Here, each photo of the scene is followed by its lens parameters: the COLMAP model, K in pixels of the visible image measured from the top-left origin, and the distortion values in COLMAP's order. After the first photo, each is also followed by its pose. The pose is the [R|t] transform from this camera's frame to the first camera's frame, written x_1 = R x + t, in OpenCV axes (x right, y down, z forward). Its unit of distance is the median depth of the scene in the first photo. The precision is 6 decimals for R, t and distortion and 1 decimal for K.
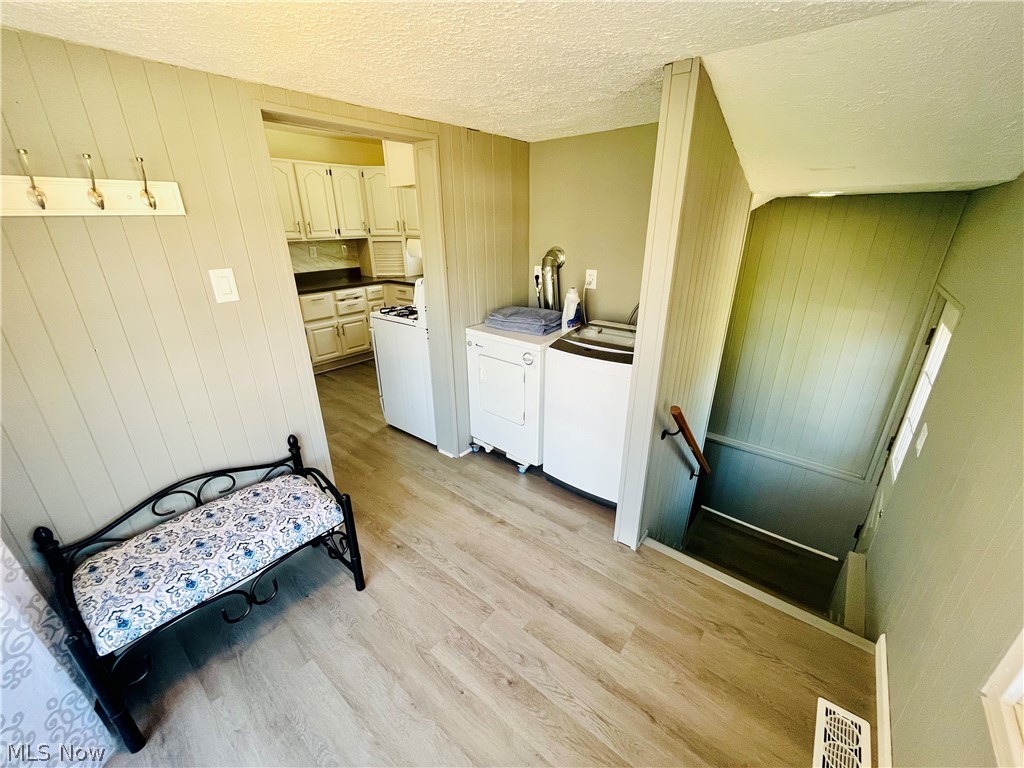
lens RADIAL K [[414.0, 0, 509.9], [0, 414.0, 387.3], [0, 0, 1]] dist [-0.005560, 0.001018]
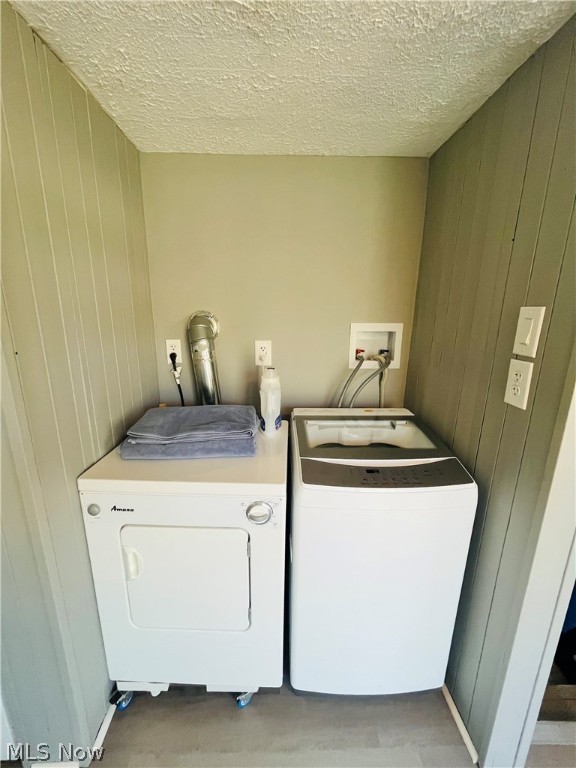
lens RADIAL K [[310.5, 0, 288.6], [0, 310.5, 383.3], [0, 0, 1]] dist [-0.005560, 0.001018]
pose [[0.760514, -0.133876, 0.635370, -0.173532], [0.223985, 0.972543, -0.063181, -0.226750], [-0.609466, 0.190363, 0.769619, 0.772434]]
